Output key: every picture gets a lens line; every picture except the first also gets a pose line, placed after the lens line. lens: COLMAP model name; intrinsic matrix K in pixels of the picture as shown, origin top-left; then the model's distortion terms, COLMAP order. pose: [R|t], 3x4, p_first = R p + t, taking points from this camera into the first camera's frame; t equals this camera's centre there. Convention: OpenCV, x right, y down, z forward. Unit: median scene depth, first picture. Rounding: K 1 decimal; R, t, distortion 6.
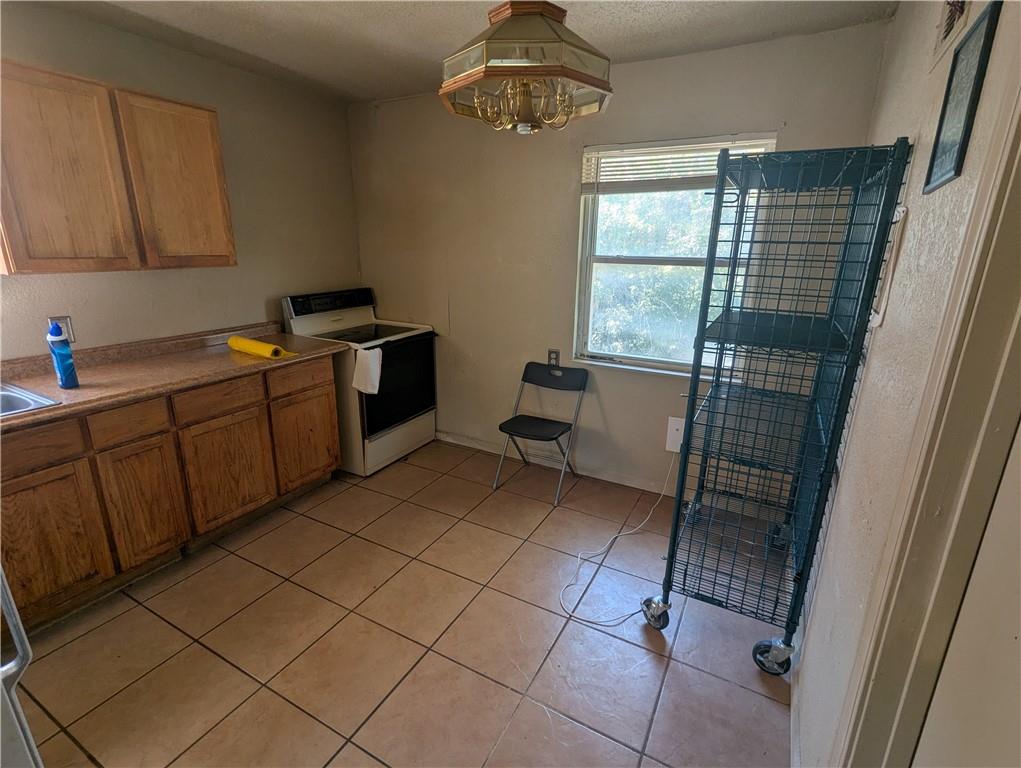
lens RADIAL K [[483.7, 0, 509.4], [0, 483.7, 381.7], [0, 0, 1]] dist [-0.001525, 0.000757]
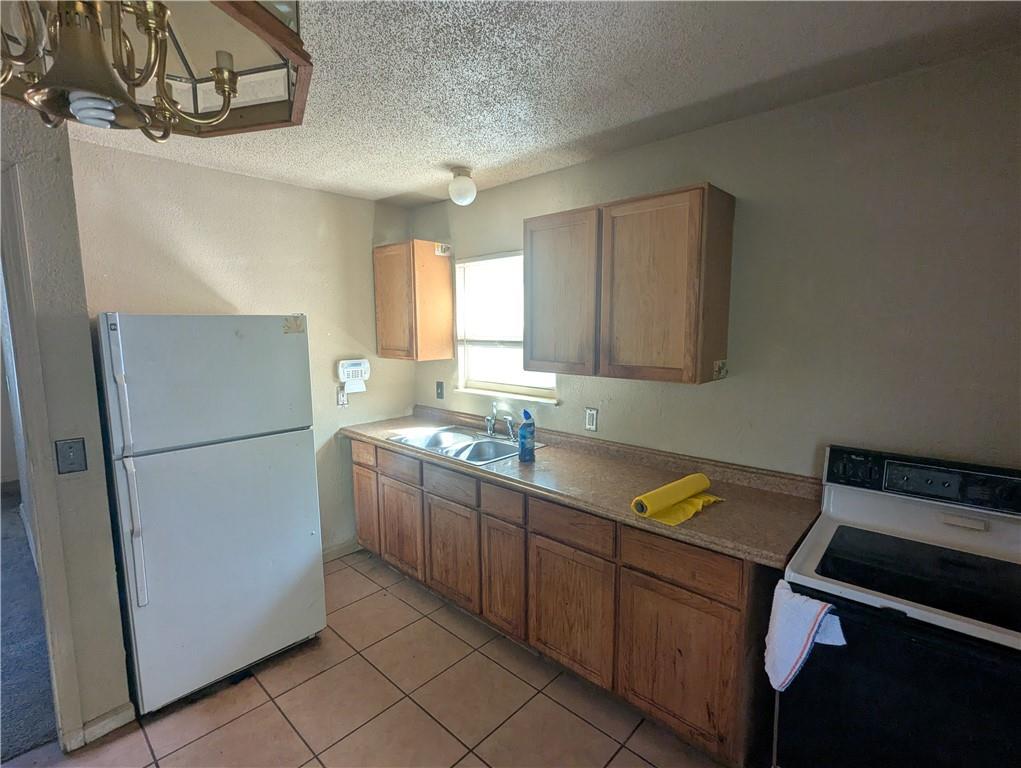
lens RADIAL K [[483.7, 0, 509.4], [0, 483.7, 381.7], [0, 0, 1]] dist [-0.001525, 0.000757]
pose [[-0.250051, 0.100797, -0.962972, 0.245285], [-0.264891, 0.949501, 0.168170, -0.335034], [0.931294, 0.297133, -0.210723, 1.027716]]
